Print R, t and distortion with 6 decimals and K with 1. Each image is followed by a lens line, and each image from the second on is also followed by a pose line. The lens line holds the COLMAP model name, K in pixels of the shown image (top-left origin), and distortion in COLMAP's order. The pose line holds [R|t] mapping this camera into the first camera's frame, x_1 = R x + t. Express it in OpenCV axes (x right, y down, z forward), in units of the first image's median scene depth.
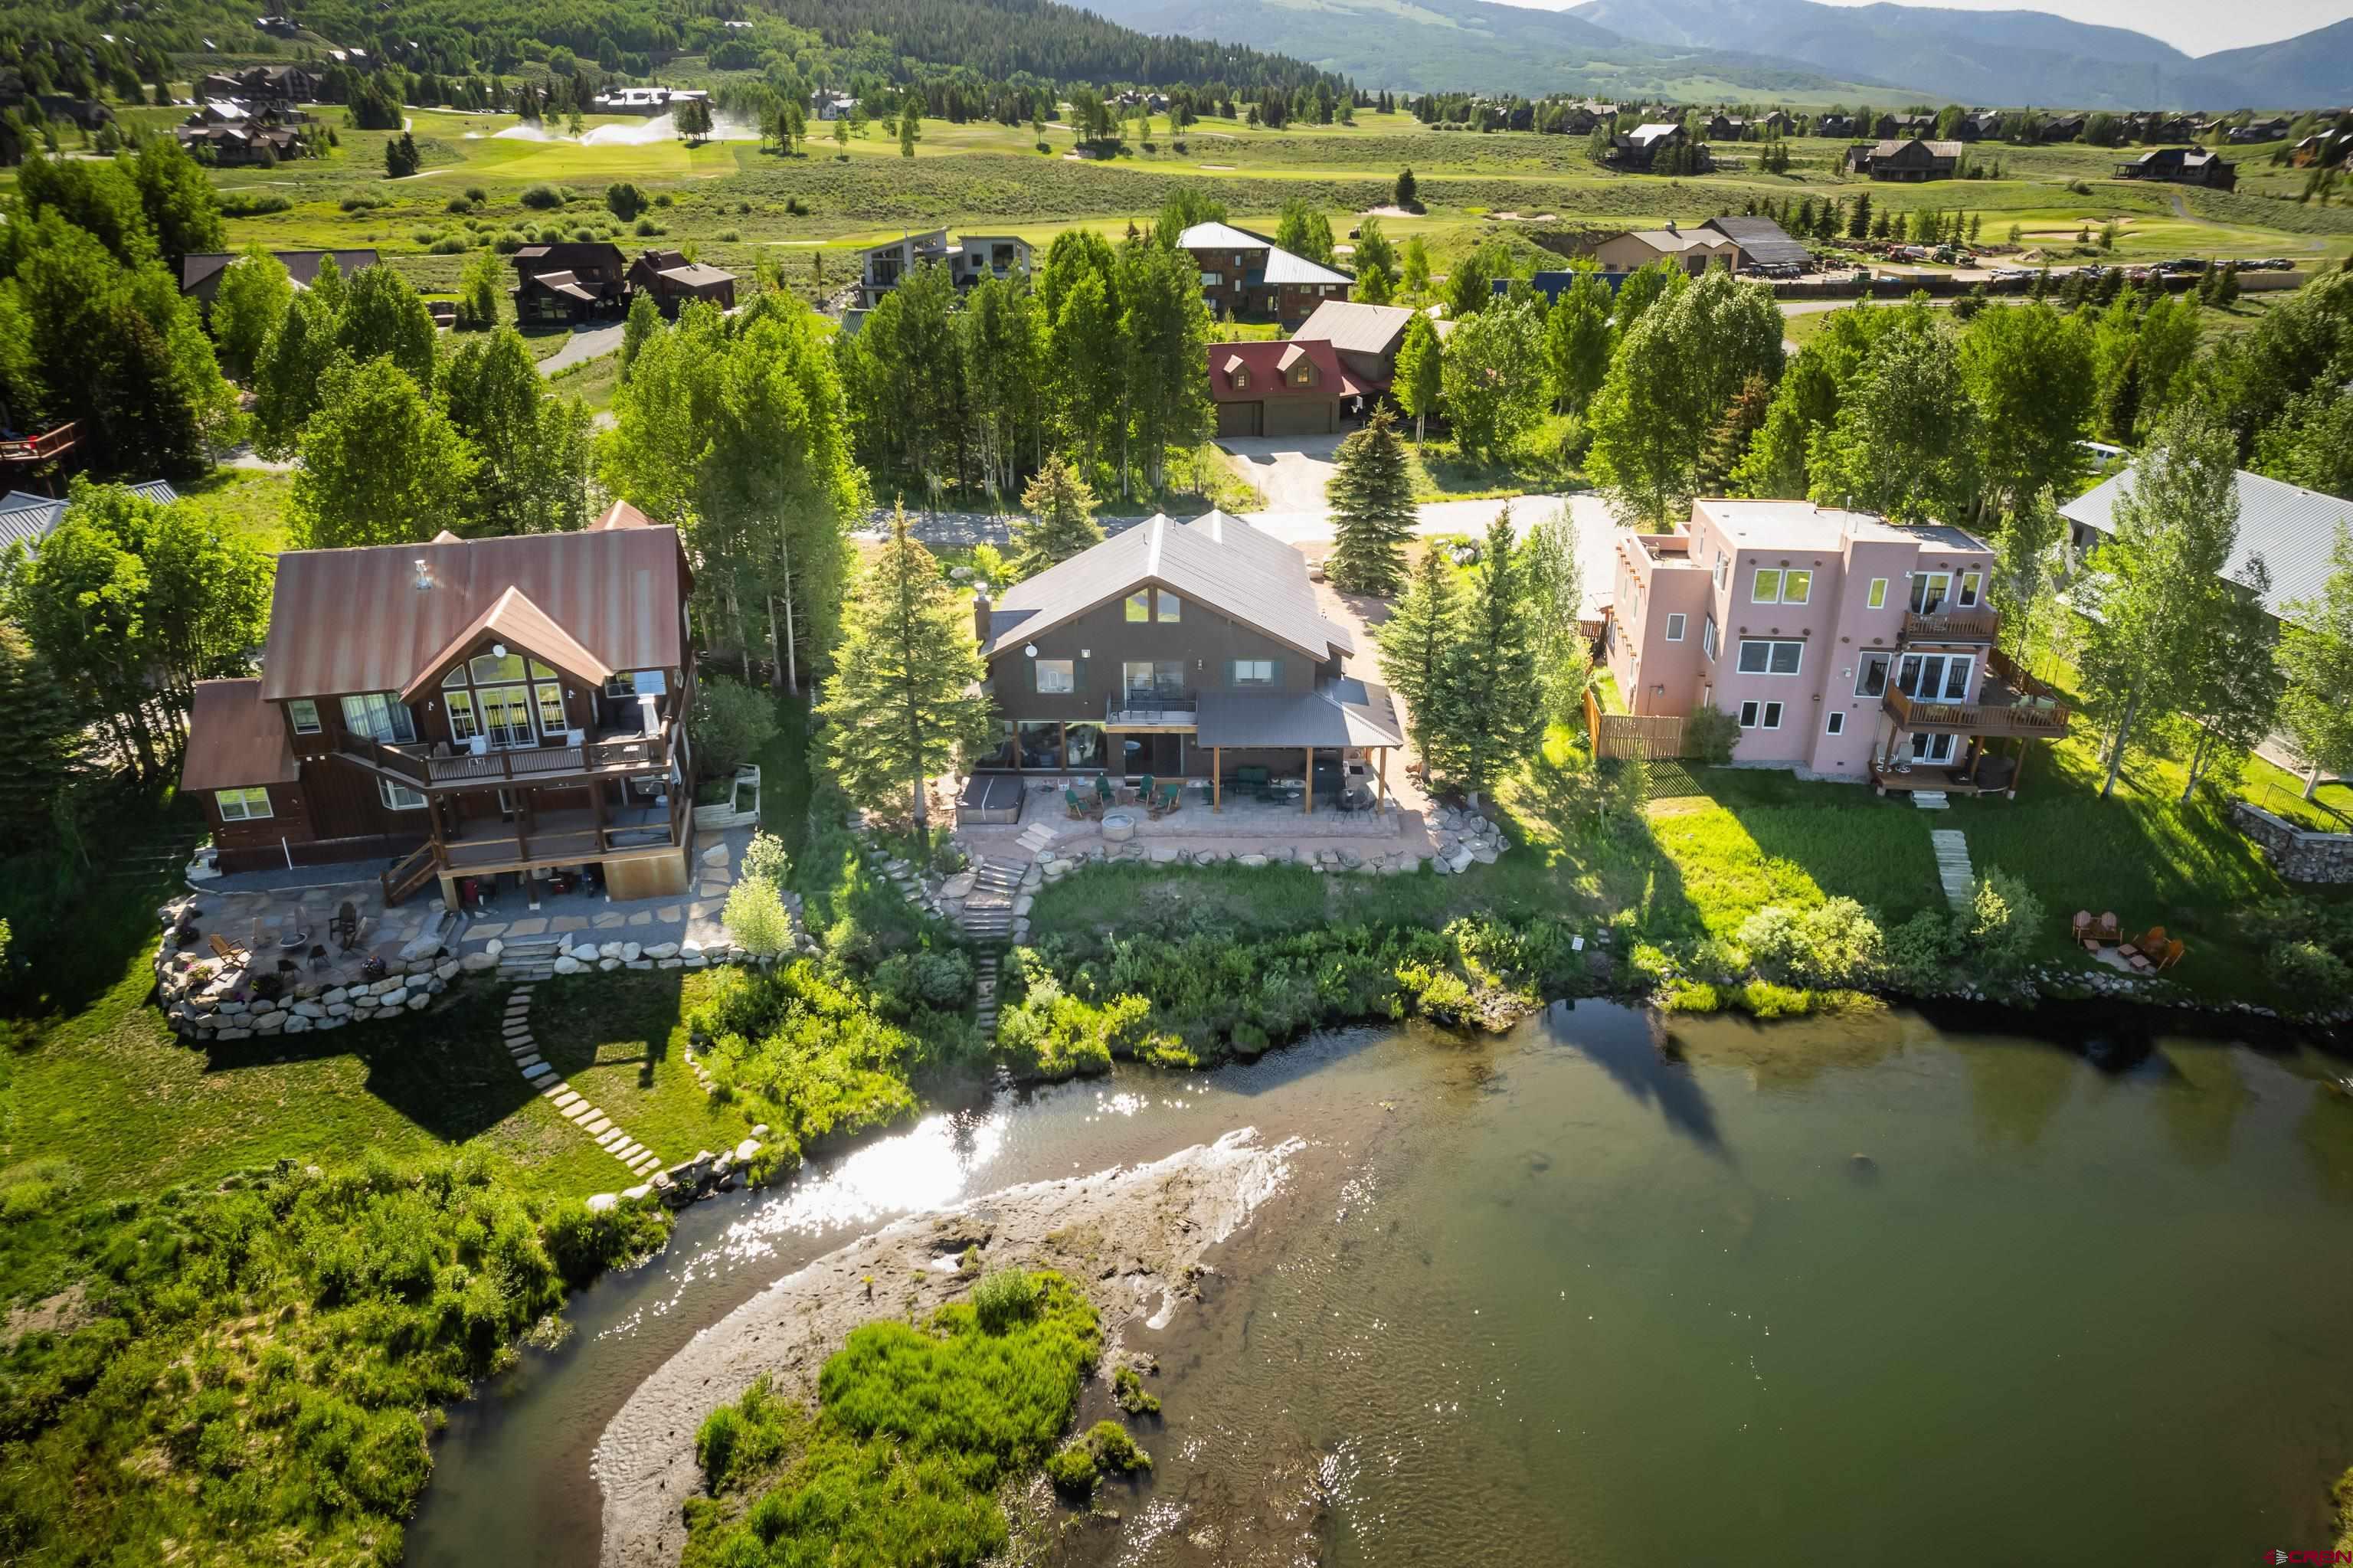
lens RADIAL K [[1494.6, 0, 1168.0], [0, 1494.6, 797.6], [0, 0, 1]] dist [-0.082051, 0.073468]
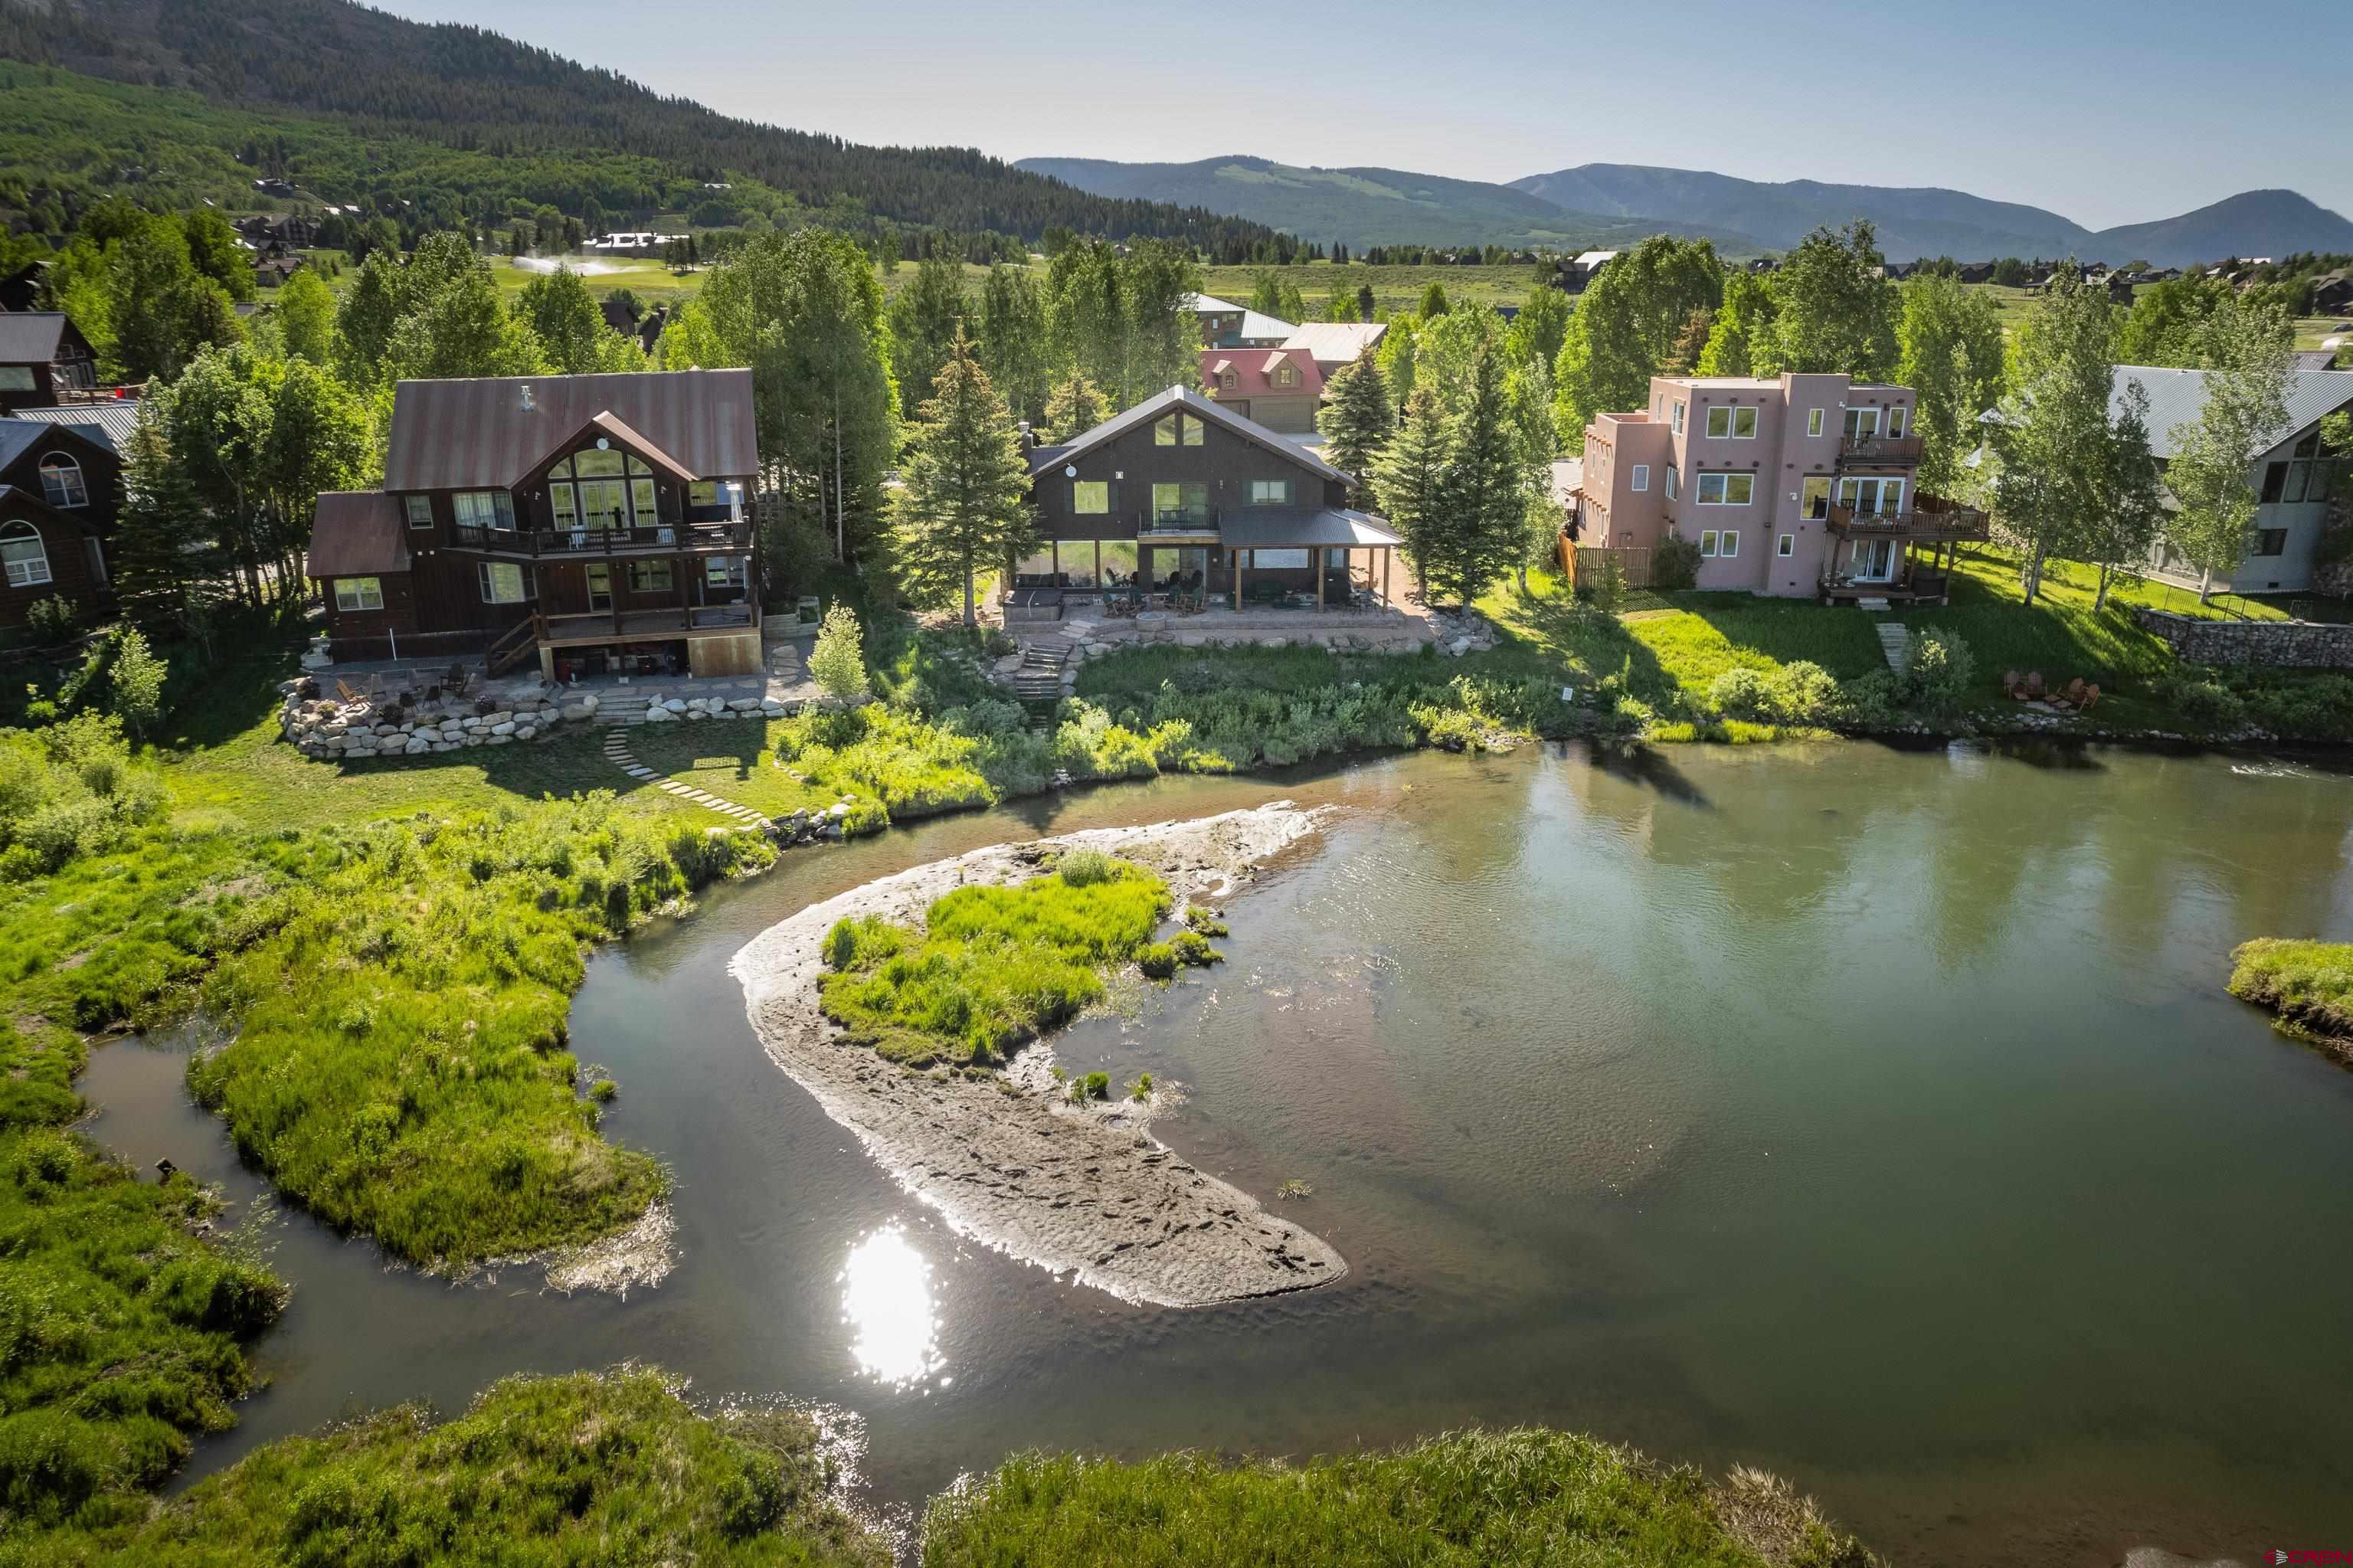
lens RADIAL K [[1494.6, 0, 1168.0], [0, 1494.6, 797.6], [0, 0, 1]] dist [-0.082051, 0.073468]
pose [[0.999682, -0.009903, 0.023181, -0.049789], [0.012130, 0.995113, -0.097991, 0.270569], [-0.022097, 0.098241, 0.994917, -0.095870]]
